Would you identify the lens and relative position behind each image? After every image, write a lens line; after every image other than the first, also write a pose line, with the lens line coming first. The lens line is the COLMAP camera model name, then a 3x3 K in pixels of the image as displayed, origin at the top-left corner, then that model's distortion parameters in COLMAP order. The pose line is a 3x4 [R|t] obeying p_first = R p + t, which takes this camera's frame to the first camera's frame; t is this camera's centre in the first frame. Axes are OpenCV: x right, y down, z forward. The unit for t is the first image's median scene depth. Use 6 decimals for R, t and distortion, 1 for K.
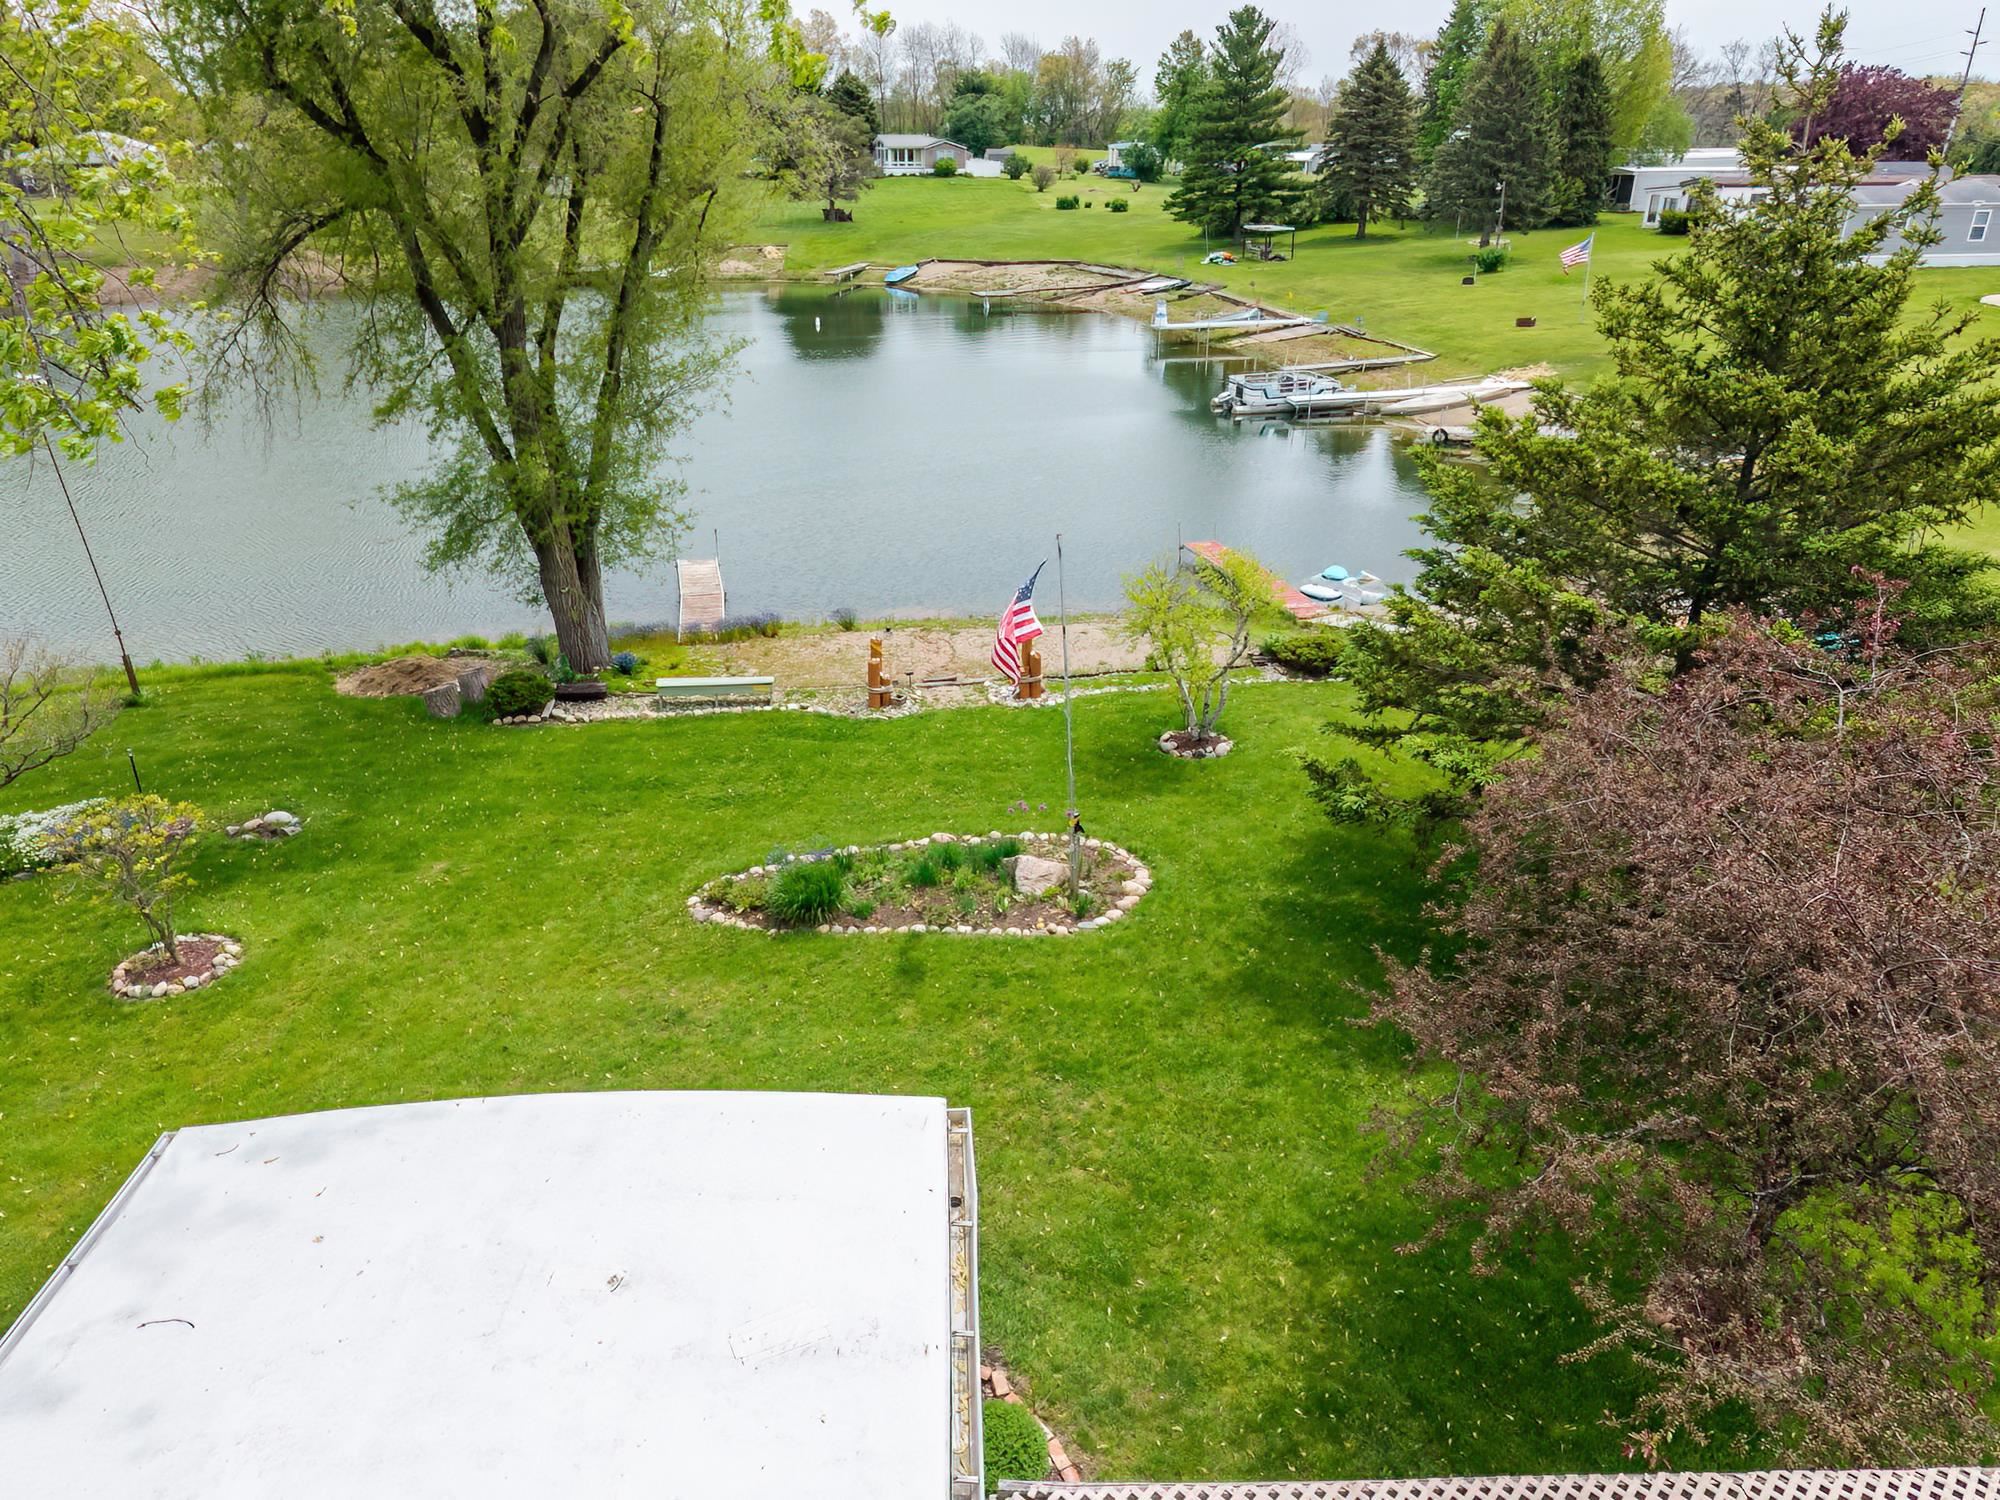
lens RADIAL K [[1349.7, 0, 1000.0], [0, 1349.7, 750.0], [0, 0, 1]] dist [0.002287, 0.000926]
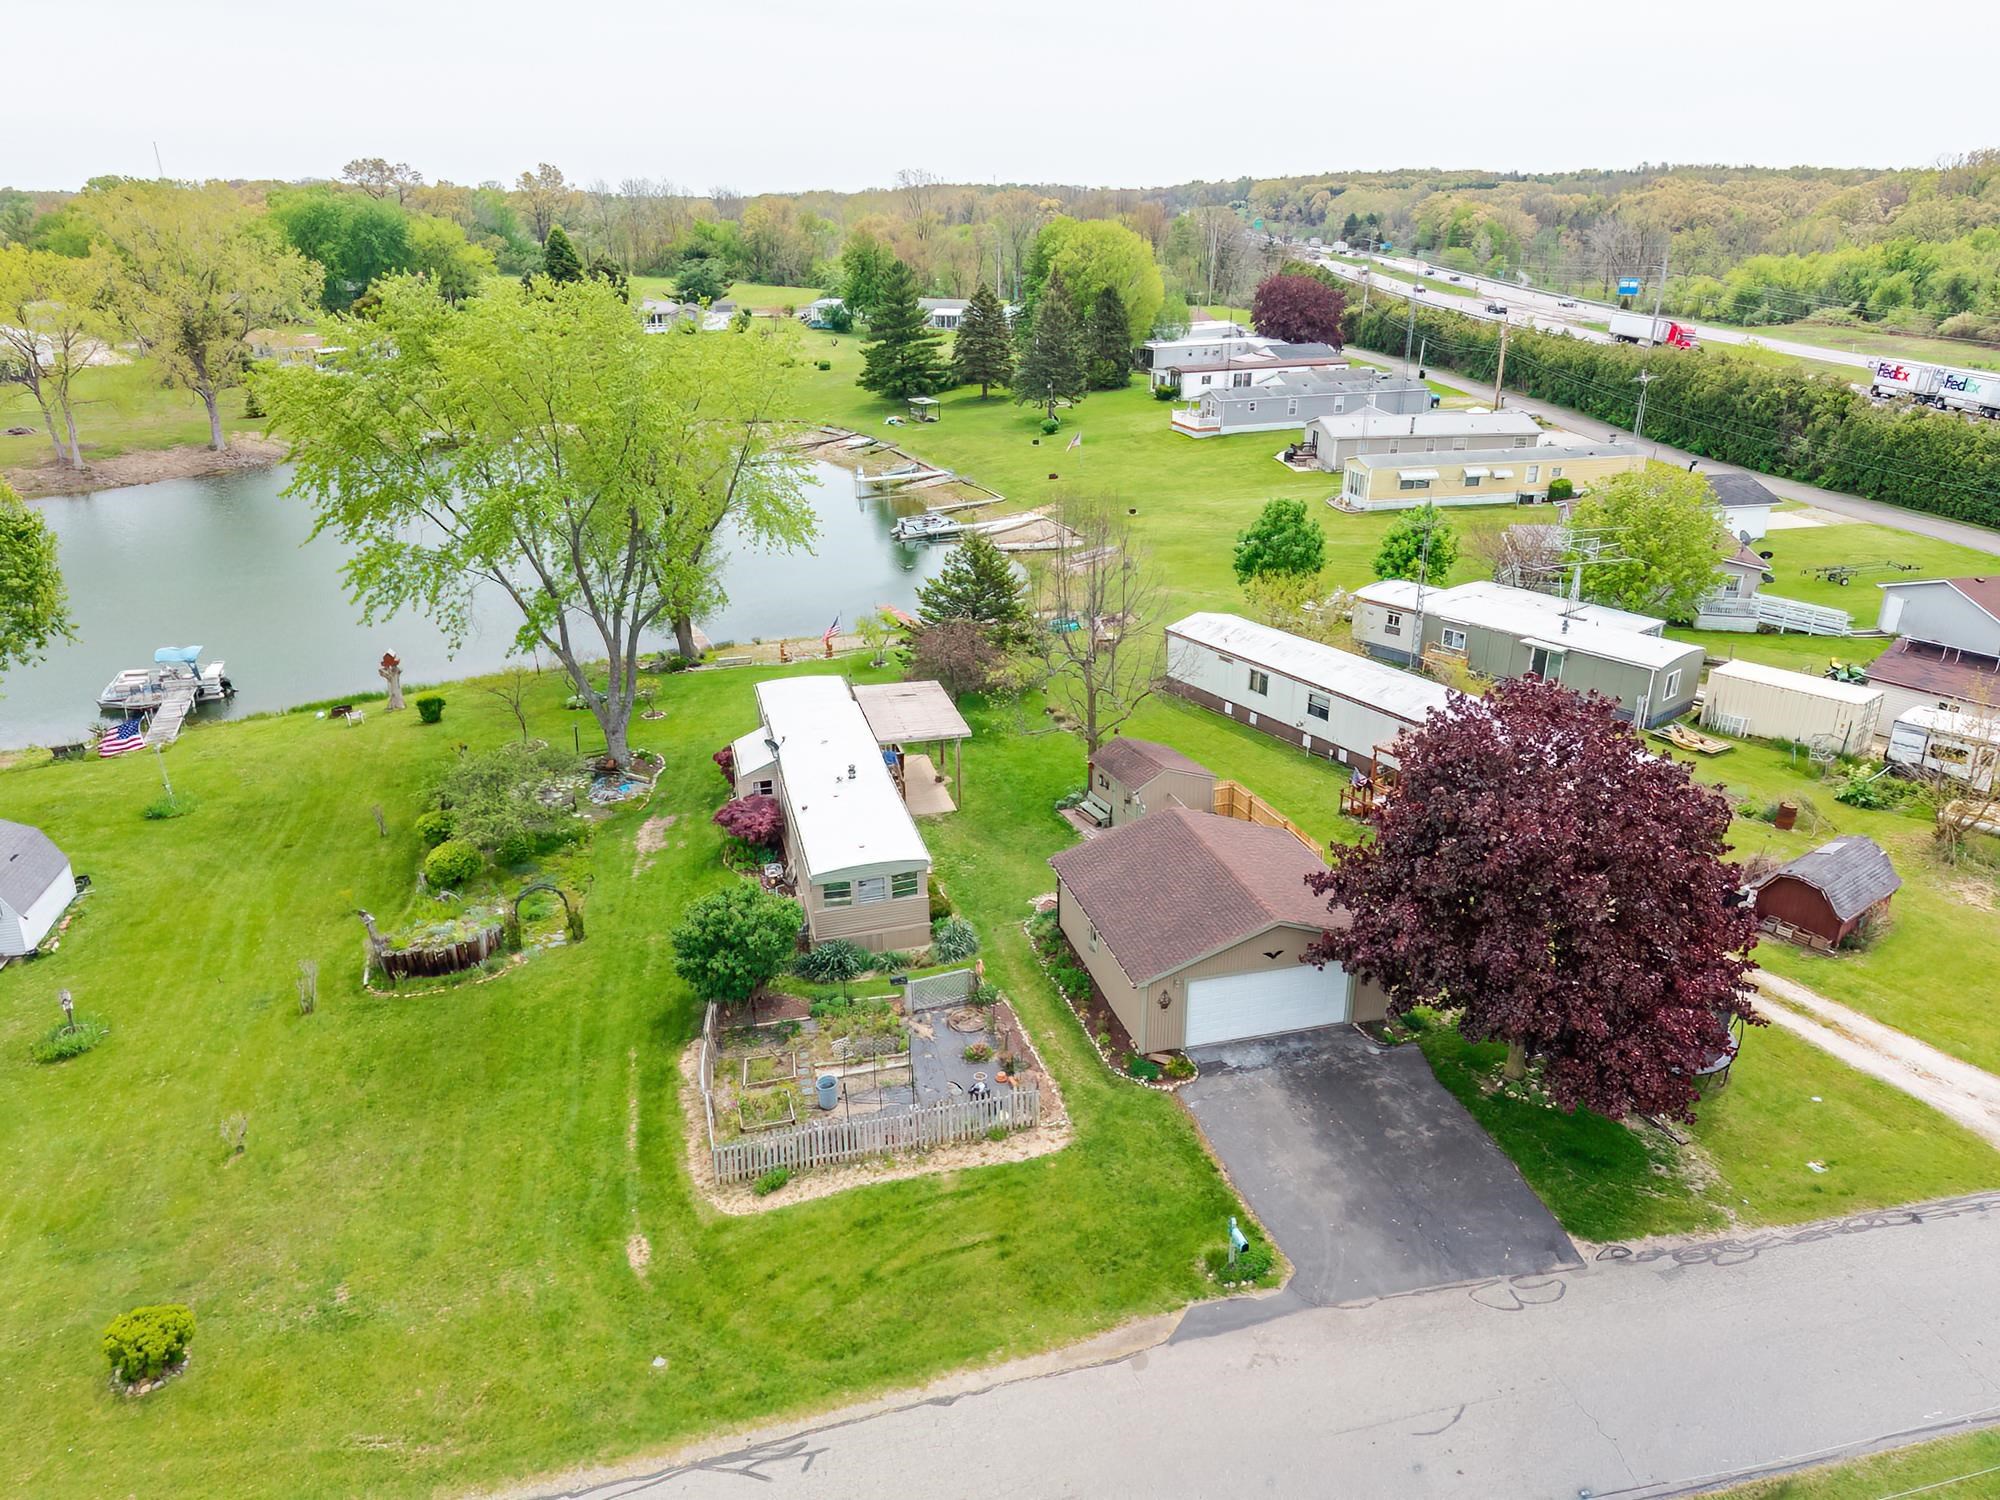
lens RADIAL K [[1328.1, 0, 1000.0], [0, 1328.1, 750.0], [0, 0, 1]] dist [0.043547, -0.030346]
pose [[0.977091, -0.083903, 0.195583, -0.049930], [0.091288, 0.995401, -0.029040, 0.070105], [-0.192247, 0.046230, 0.980257, -0.495421]]
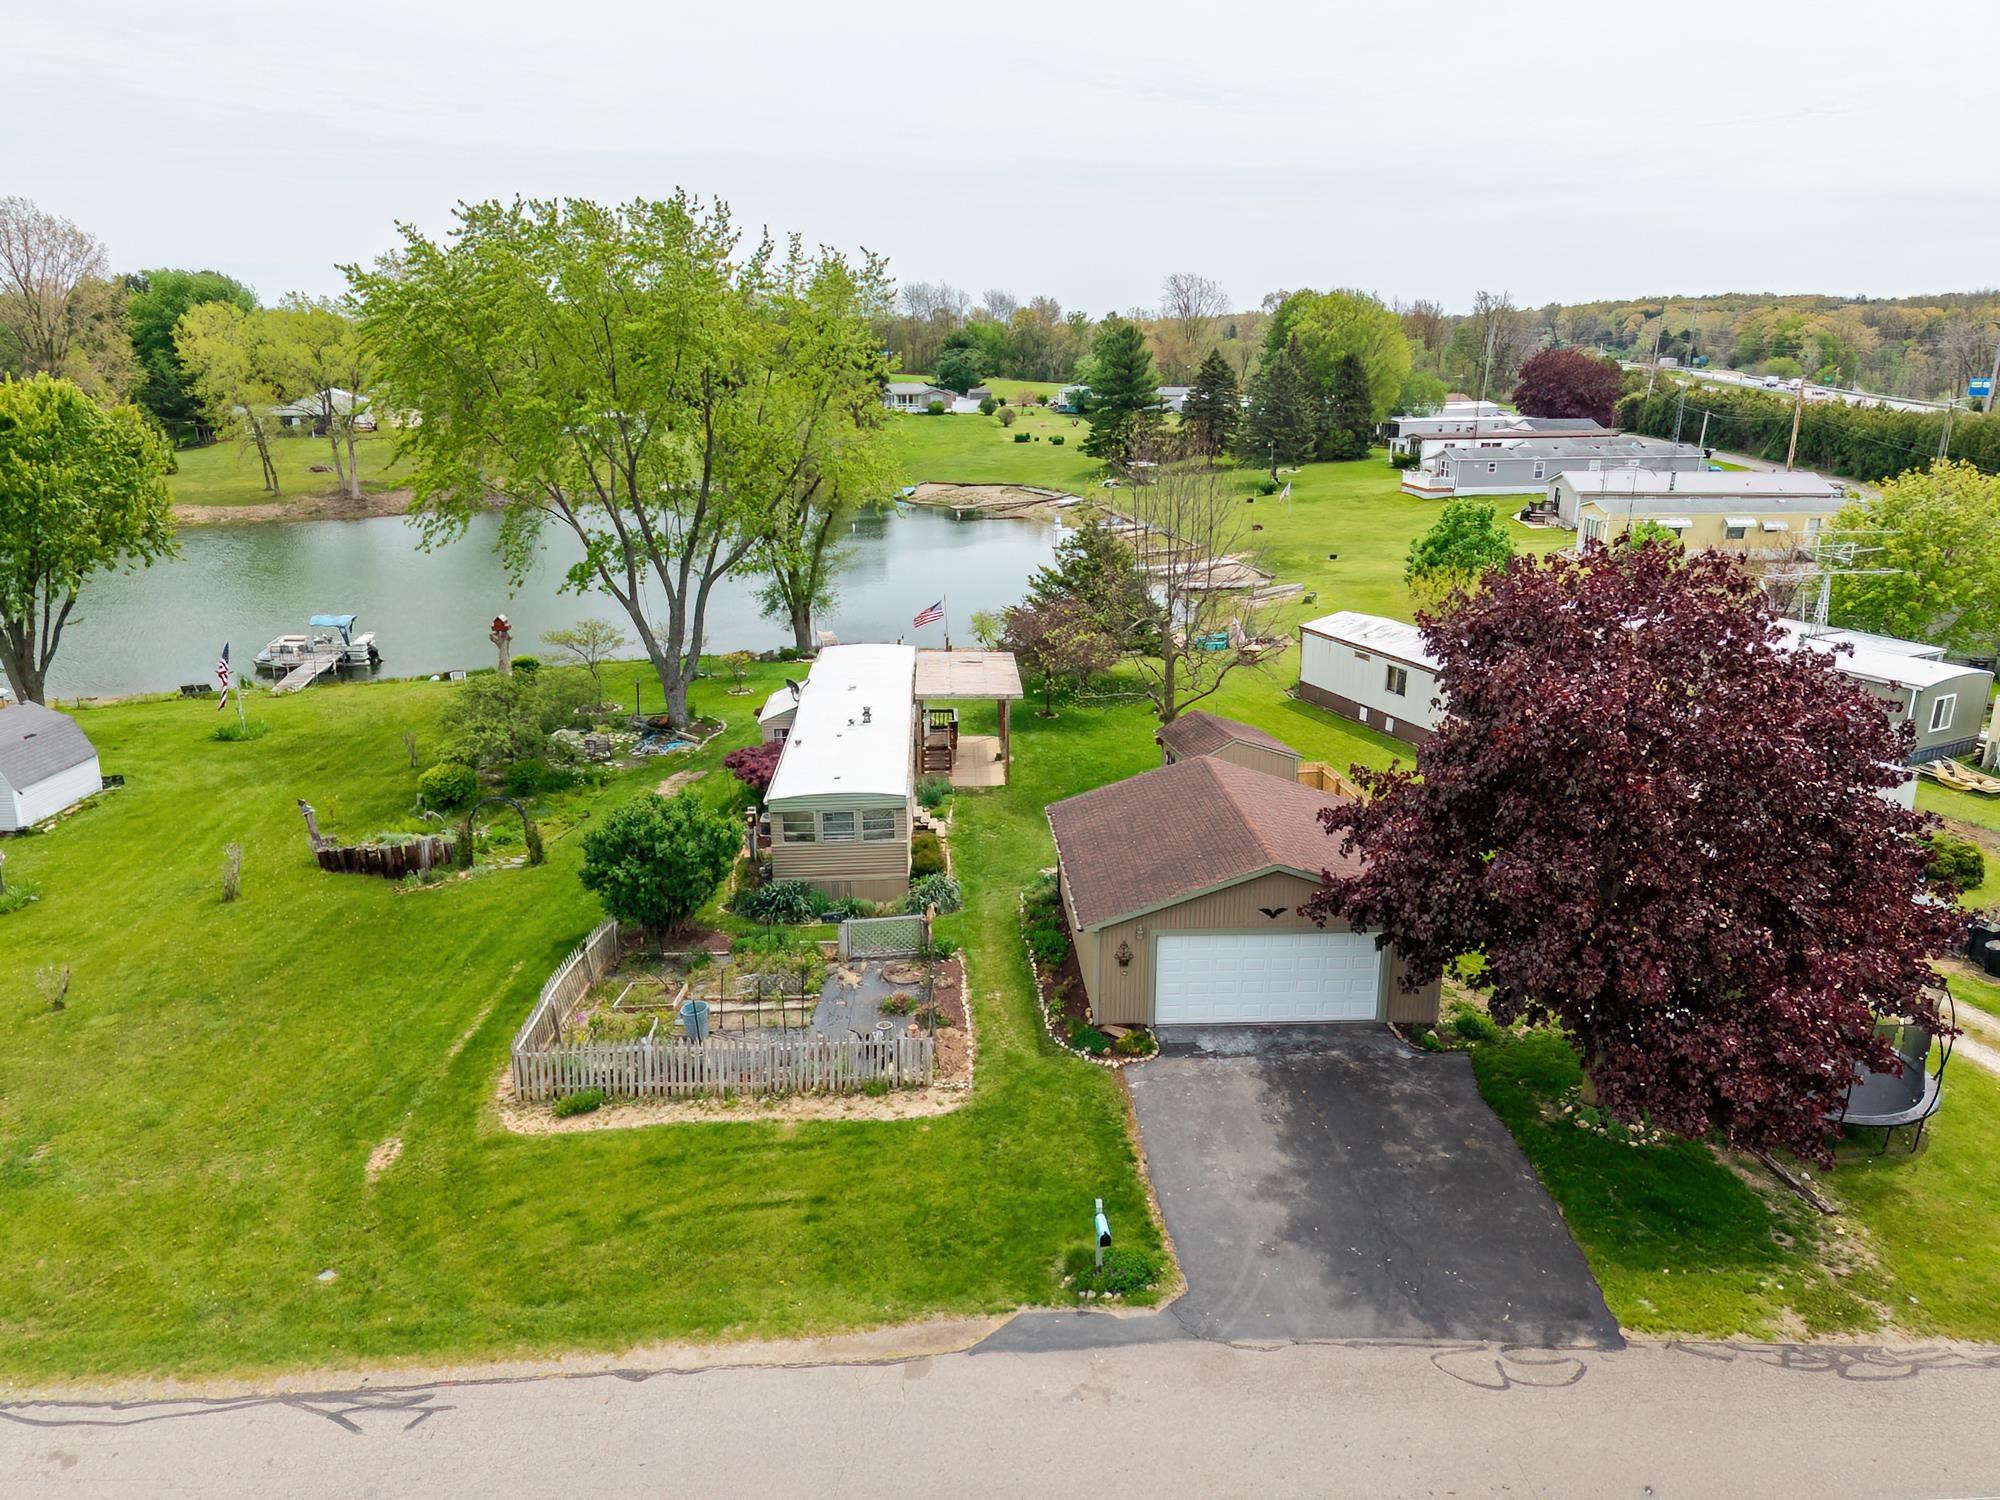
lens RADIAL K [[1328.1, 0, 1000.0], [0, 1328.1, 750.0], [0, 0, 1]] dist [0.043547, -0.030346]
pose [[0.999990, -0.002541, 0.003720, 0.027135], [0.002991, 0.991980, -0.126359, 0.120882], [-0.003369, 0.126369, 0.991978, -0.436219]]
